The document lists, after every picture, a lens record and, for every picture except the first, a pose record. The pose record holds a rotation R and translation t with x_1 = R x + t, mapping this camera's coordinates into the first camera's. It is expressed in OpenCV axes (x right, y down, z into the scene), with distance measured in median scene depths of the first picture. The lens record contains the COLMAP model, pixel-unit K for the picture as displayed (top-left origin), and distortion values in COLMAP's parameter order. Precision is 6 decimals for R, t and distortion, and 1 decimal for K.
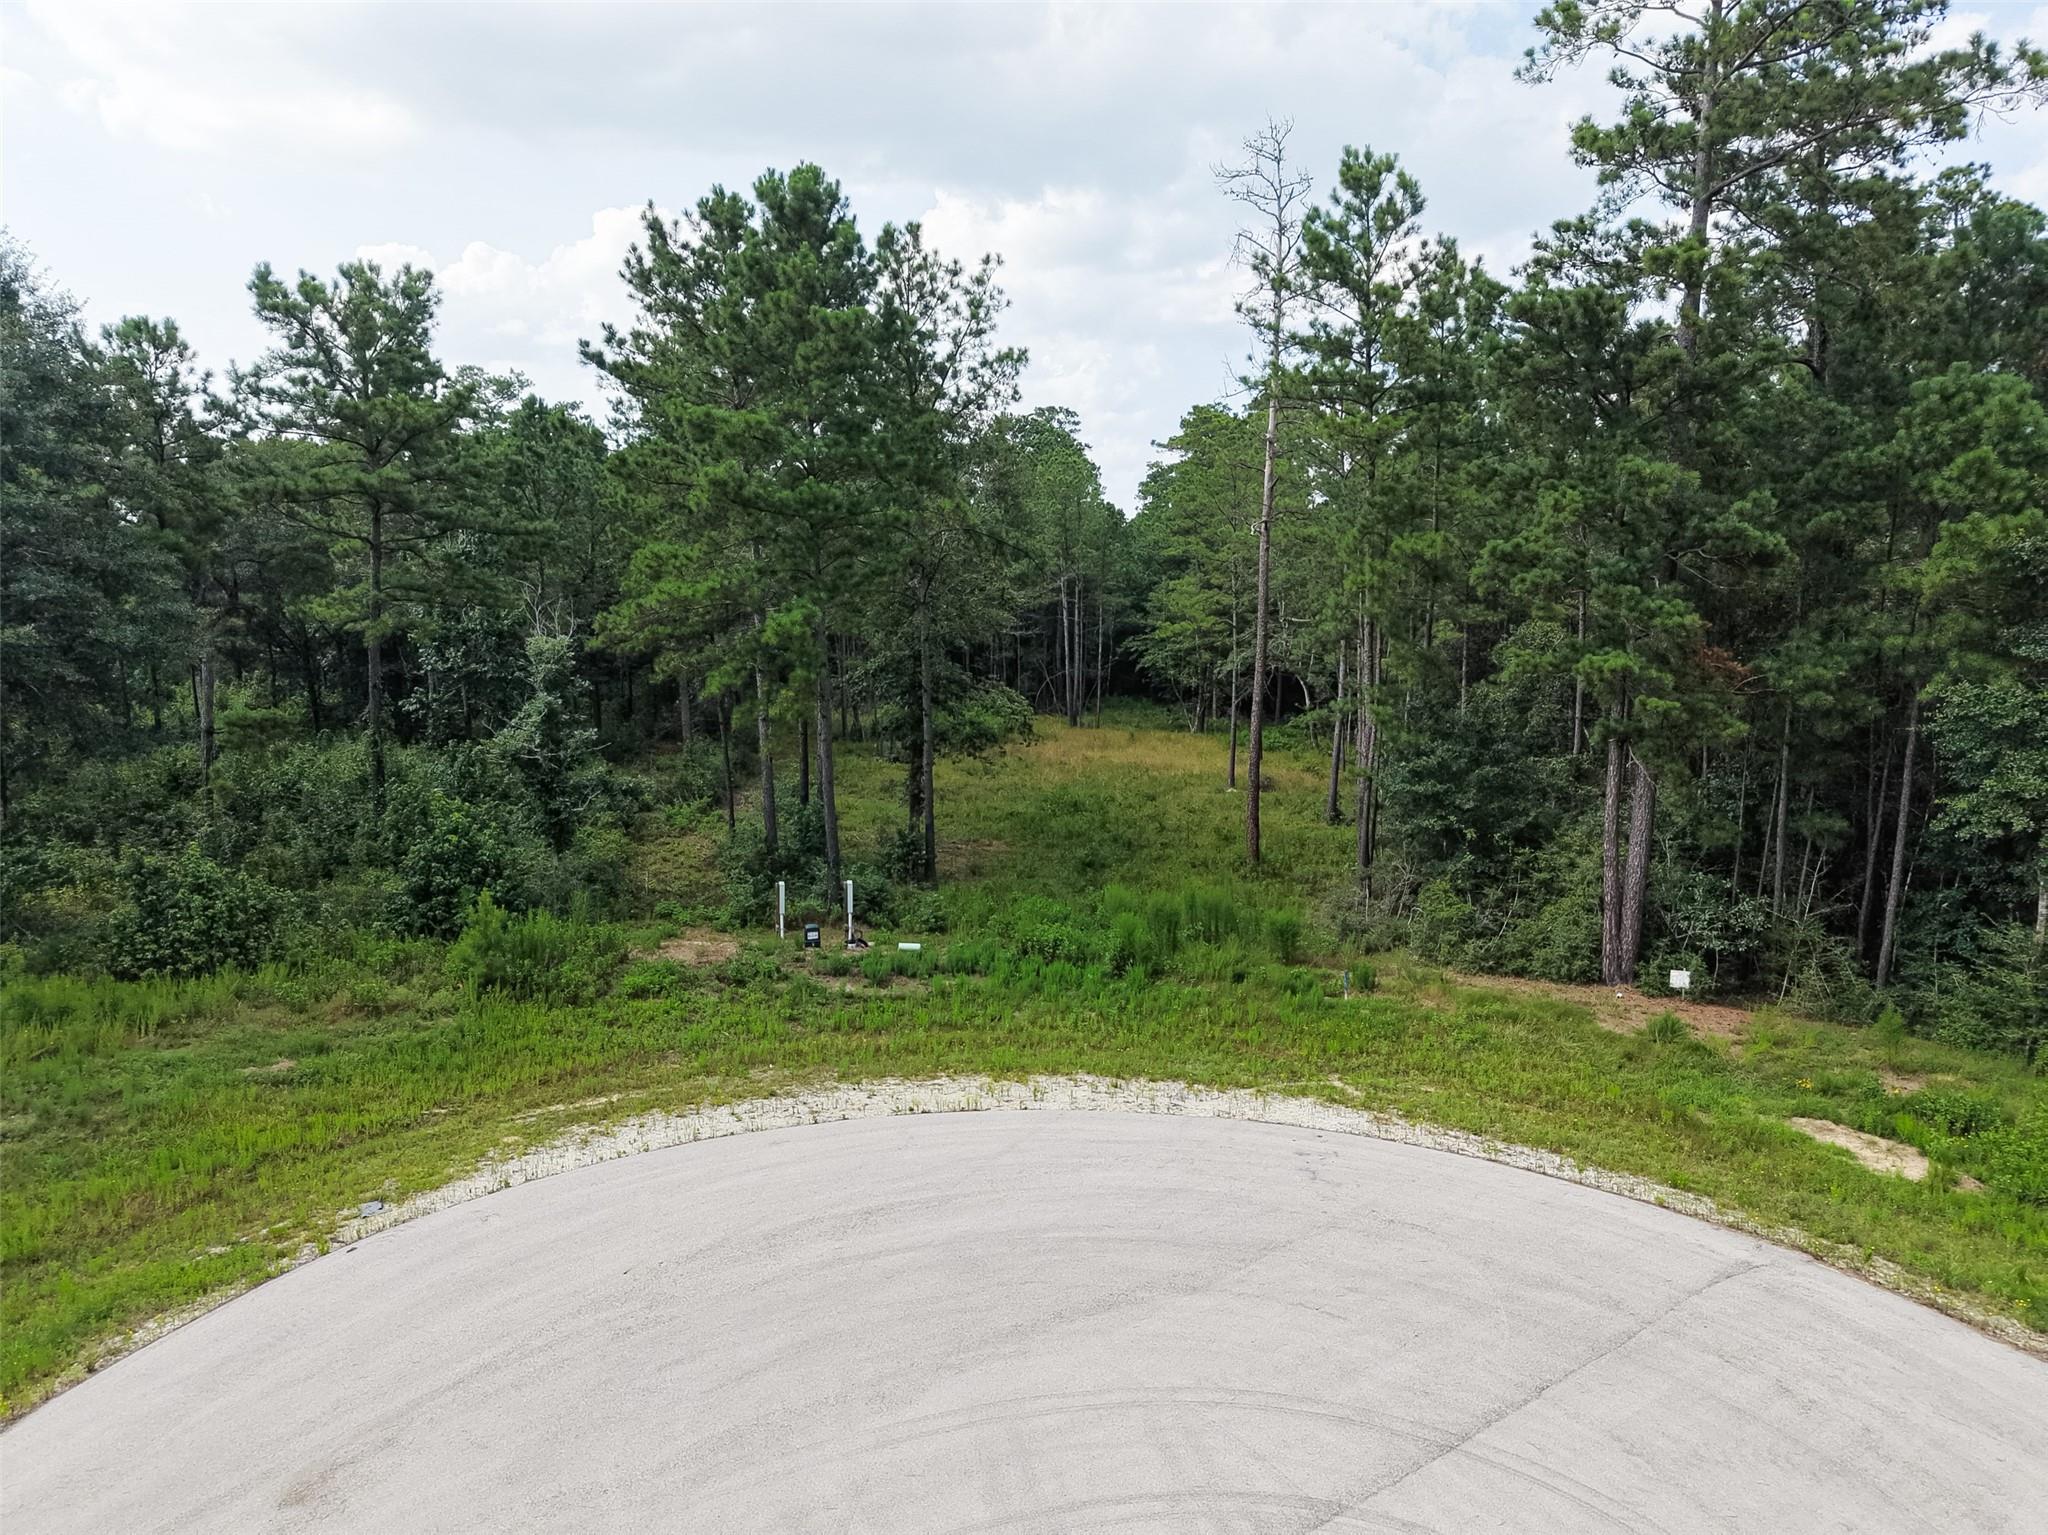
lens RADIAL K [[1386.5, 0, 1018.5], [0, 1386.5, 777.7], [0, 0, 1]] dist [0.006534, -0.004464]
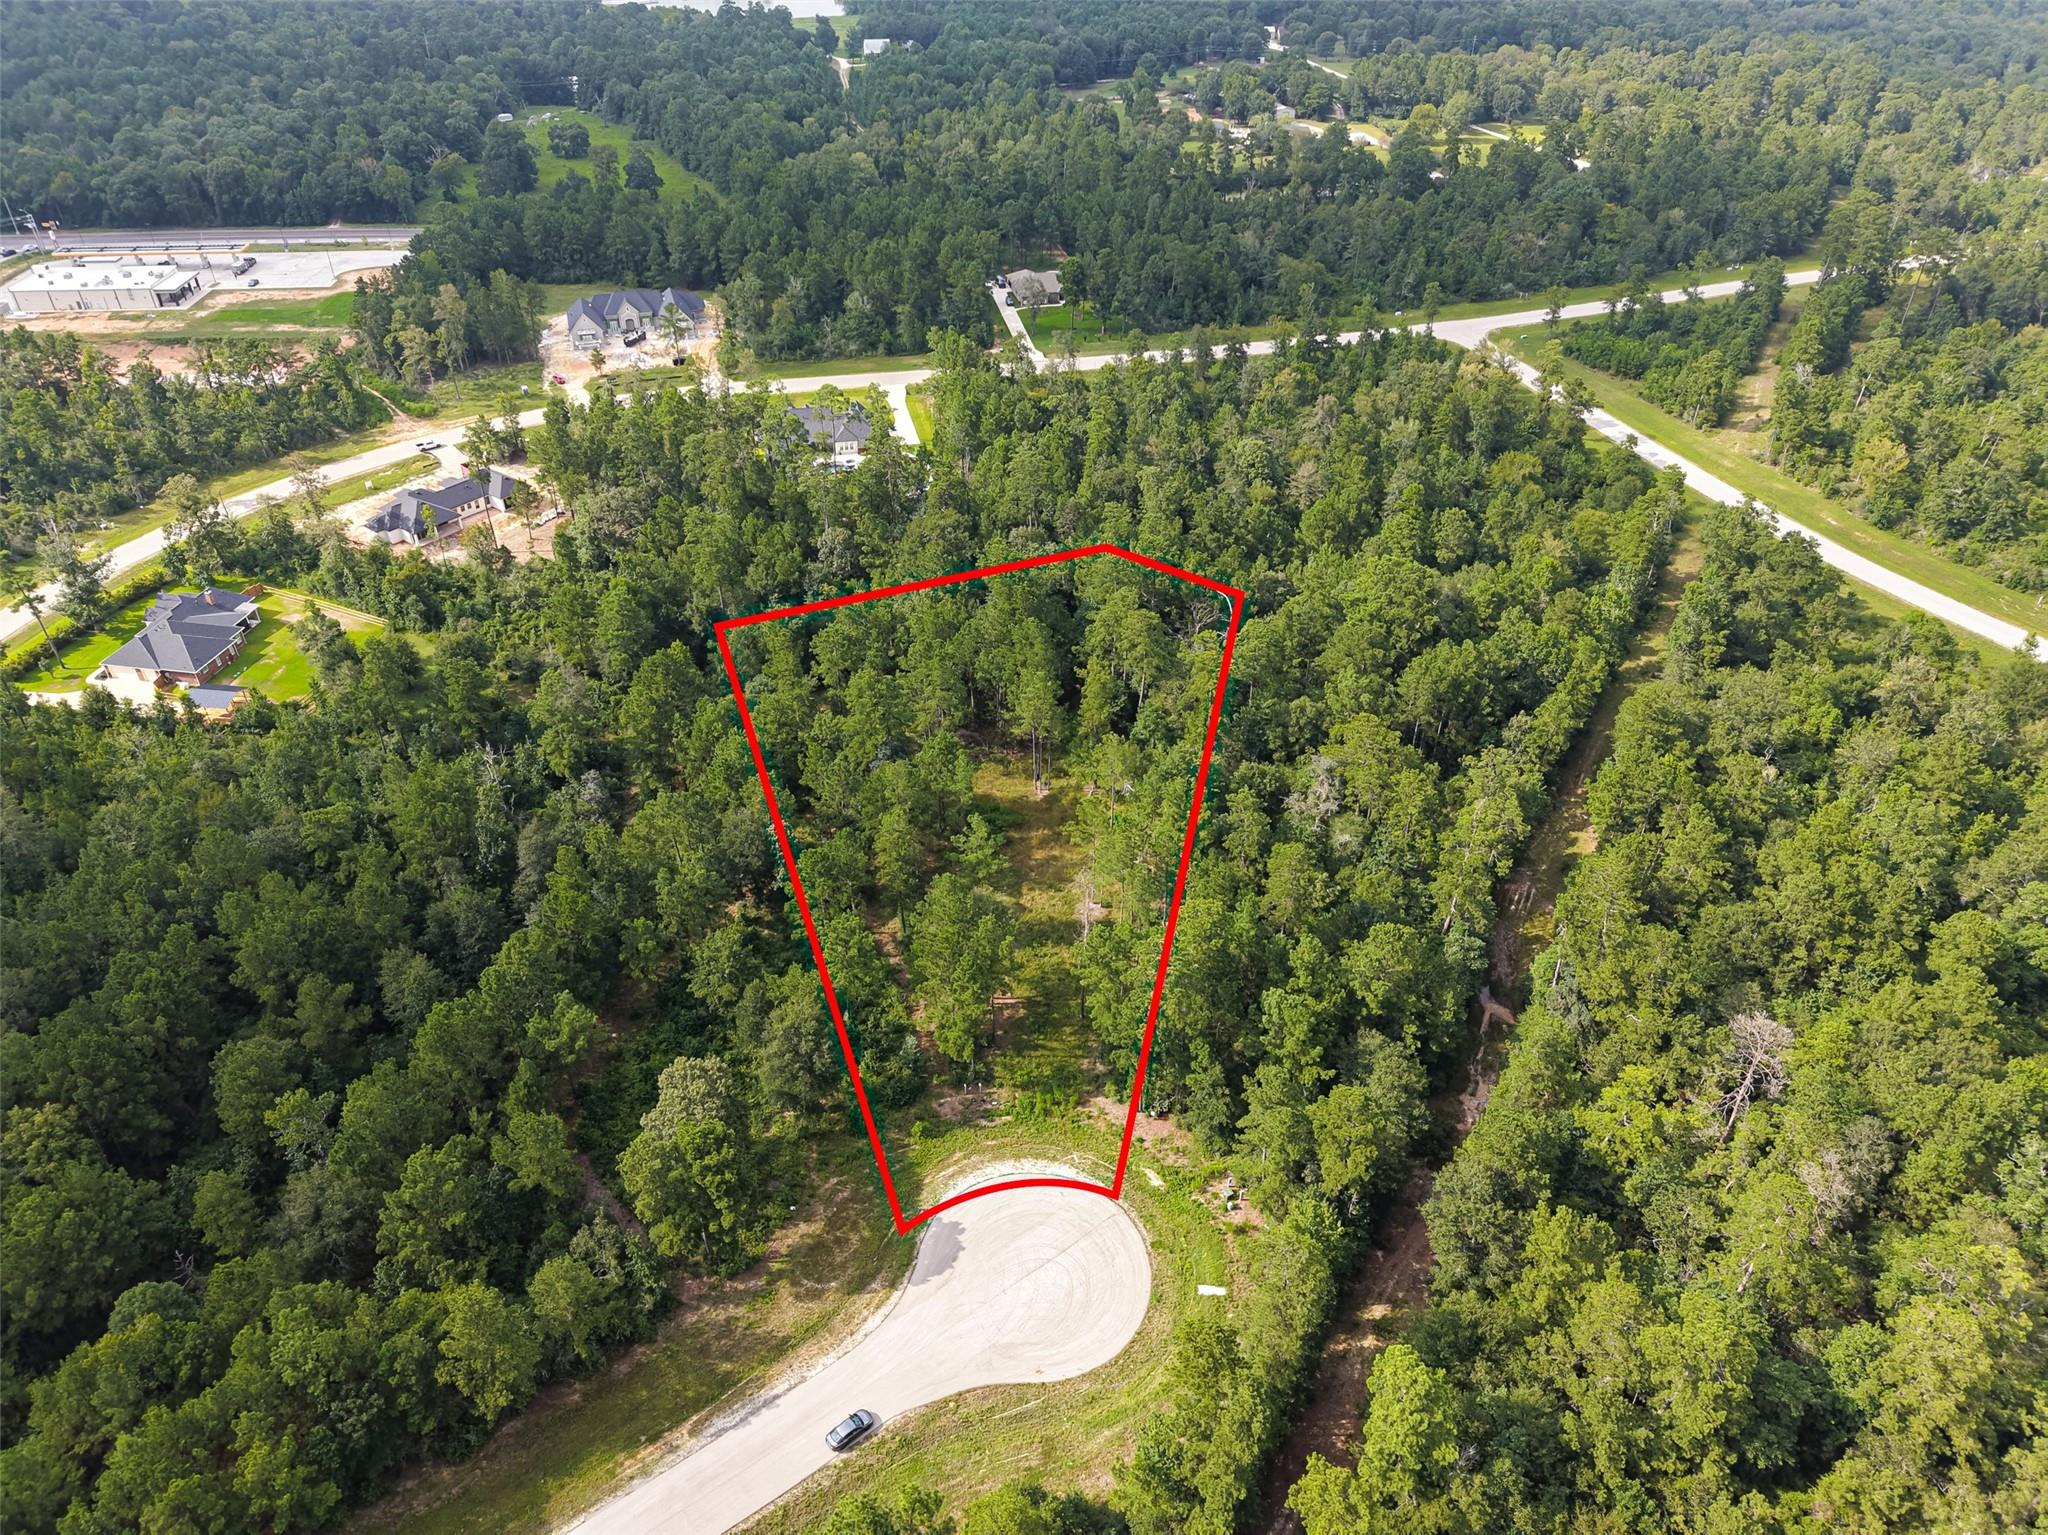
lens RADIAL K [[1370.7, 0, 1019.6], [0, 1370.7, 769.7], [0, 0, 1]] dist [0.016741, -0.010802]
pose [[0.999877, -0.012091, 0.009971, -0.022811], [0.005963, 0.881895, 0.471408, -2.534784], [-0.014493, -0.471290, 0.881859, -2.127228]]
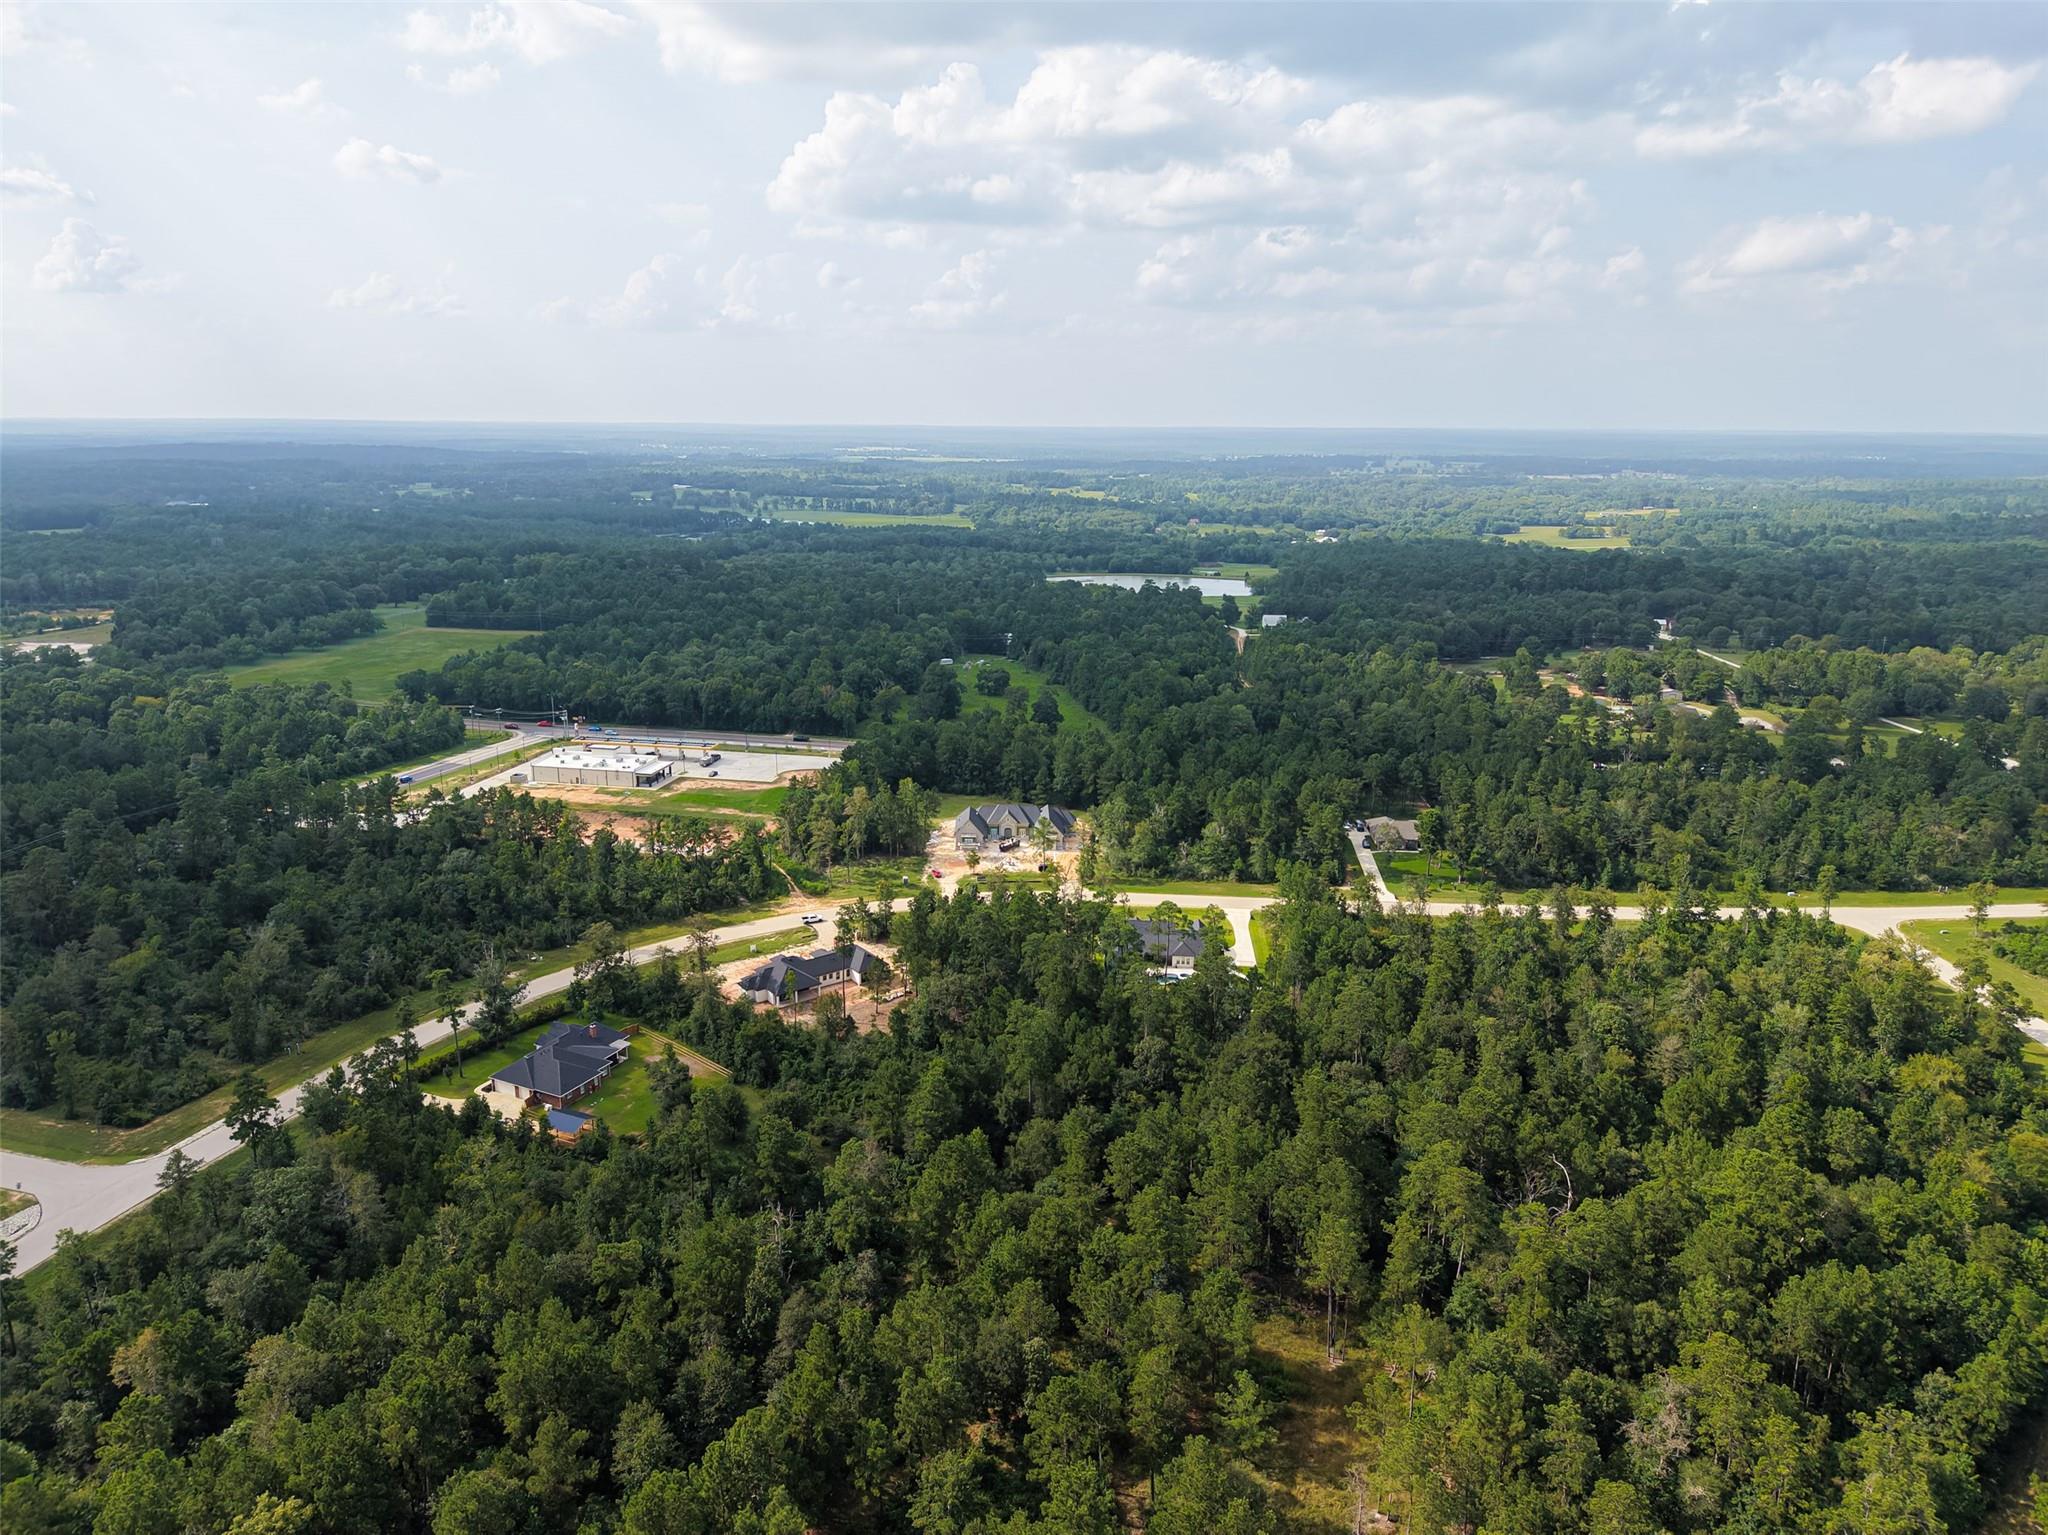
lens RADIAL K [[1369.1, 0, 1020.8], [0, 1369.1, 768.7], [0, 0, 1]] dist [0.017407, -0.010484]
pose [[0.963539, 0.066496, -0.259172, 0.156594], [-0.035875, 0.991987, 0.121140, -2.532928], [0.265151, -0.107426, 0.958204, -2.128102]]
